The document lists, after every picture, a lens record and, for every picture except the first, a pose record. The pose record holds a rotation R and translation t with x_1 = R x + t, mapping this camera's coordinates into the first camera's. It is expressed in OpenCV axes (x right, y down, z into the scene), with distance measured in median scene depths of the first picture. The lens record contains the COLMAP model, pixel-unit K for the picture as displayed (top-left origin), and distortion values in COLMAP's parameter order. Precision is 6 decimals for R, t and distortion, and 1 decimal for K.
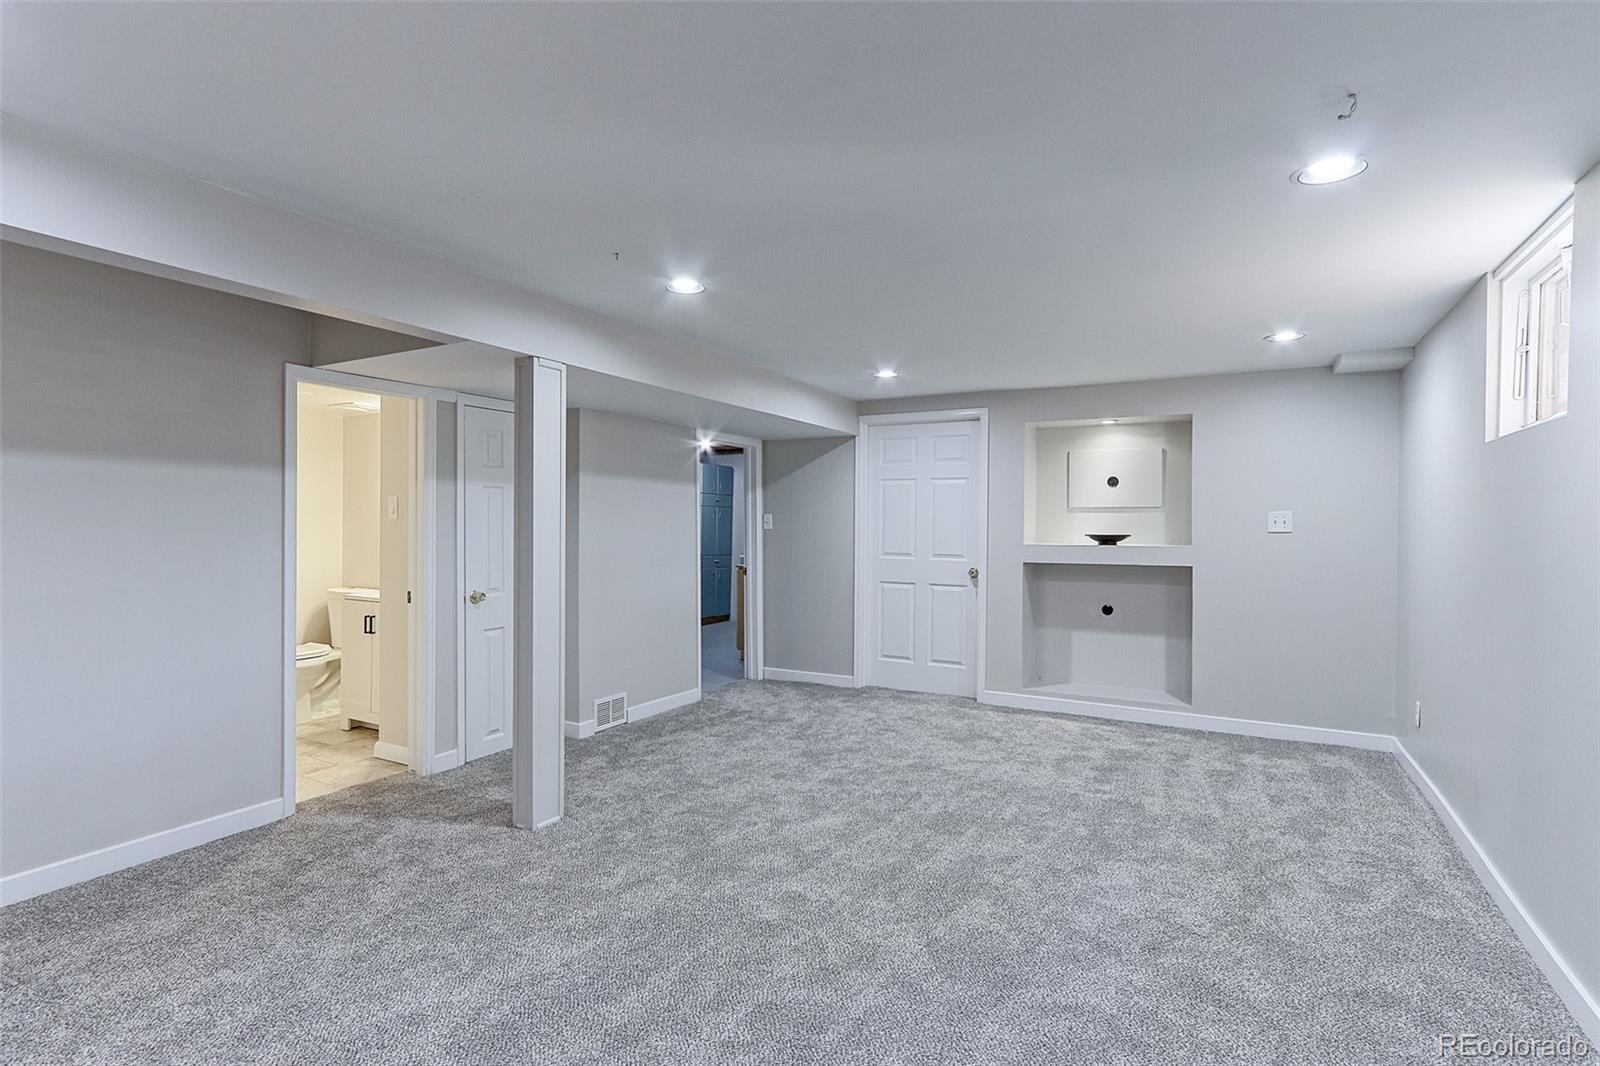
lens RADIAL K [[764.5, 0, 790.2], [0, 764.5, 527.4], [0, 0, 1]] dist [-0.001670, 0.002484]
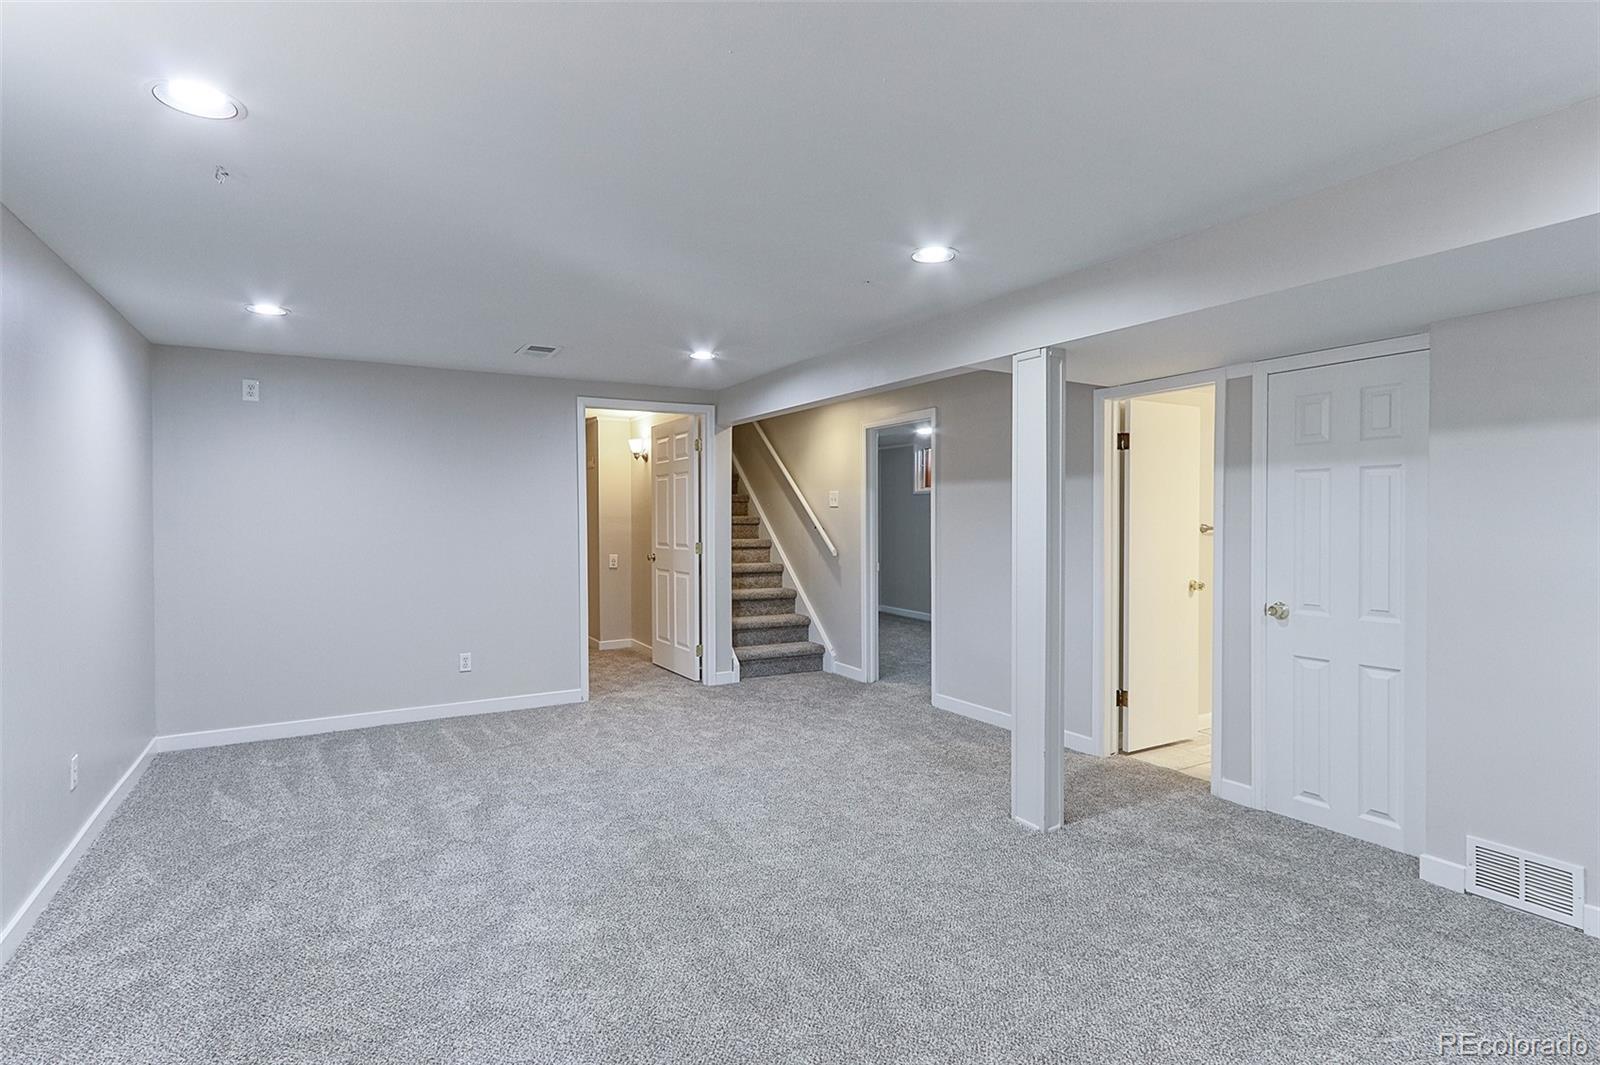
lens RADIAL K [[764.5, 0, 790.2], [0, 764.5, 526.9], [0, 0, 1]] dist [-0.001670, 0.002484]
pose [[-0.496610, 0.003934, -0.867965, 0.556241], [-0.003272, 0.999974, 0.006404, -0.000055], [0.867968, 0.006020, -0.496584, 0.992127]]
